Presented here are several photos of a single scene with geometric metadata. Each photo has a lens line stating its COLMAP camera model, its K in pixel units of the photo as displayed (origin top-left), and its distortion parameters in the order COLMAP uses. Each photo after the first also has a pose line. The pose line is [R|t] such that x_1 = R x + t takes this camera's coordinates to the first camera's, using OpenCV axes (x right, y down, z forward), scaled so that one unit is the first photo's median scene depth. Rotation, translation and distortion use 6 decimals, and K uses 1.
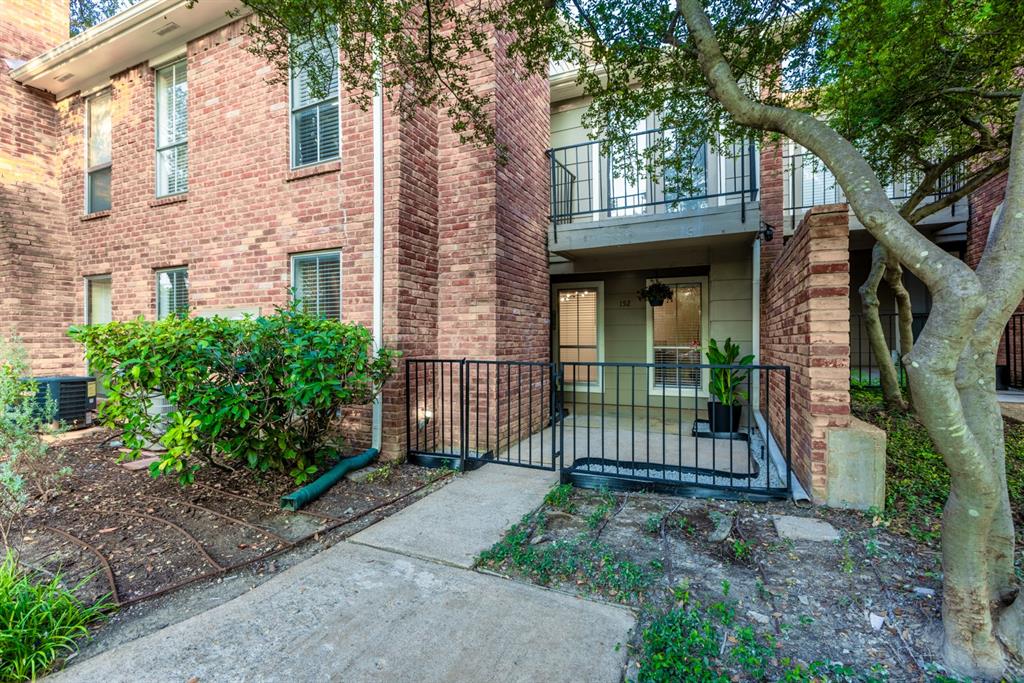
lens RADIAL K [[463.7, 0, 512.0], [0, 463.7, 341.5], [0, 0, 1]] dist [-0.000318, -0.001267]
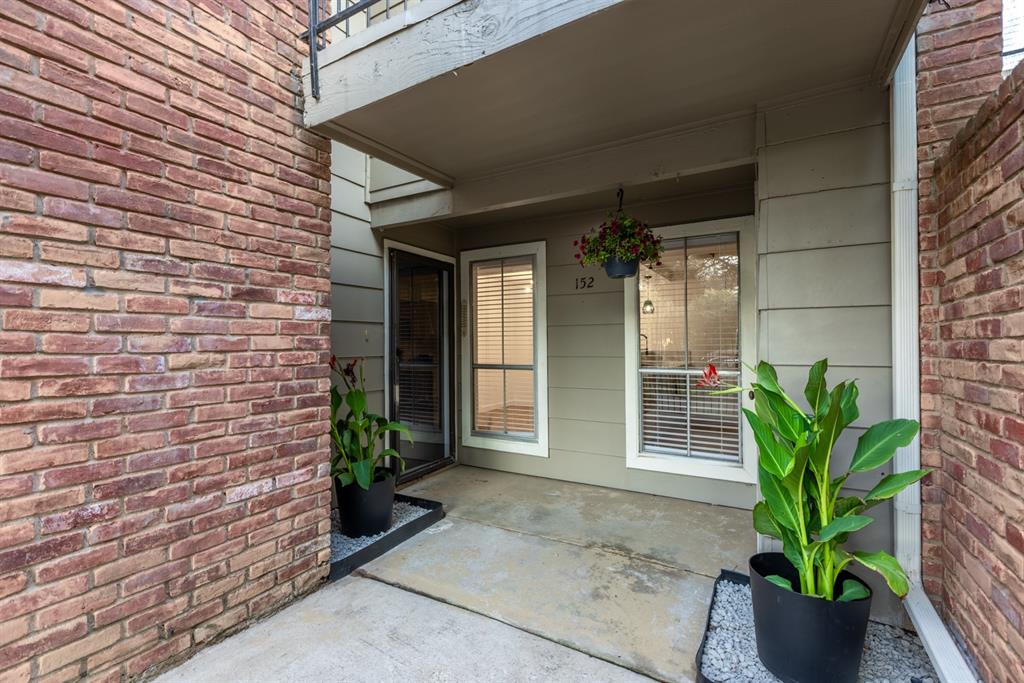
lens RADIAL K [[463.7, 0, 512.0], [0, 463.7, 341.5], [0, 0, 1]] dist [-0.000318, -0.001267]
pose [[0.995635, -0.004380, -0.093226, 0.280356], [0.003345, 0.999931, -0.011262, -0.016952], [0.093269, 0.010901, 0.995581, 0.646380]]
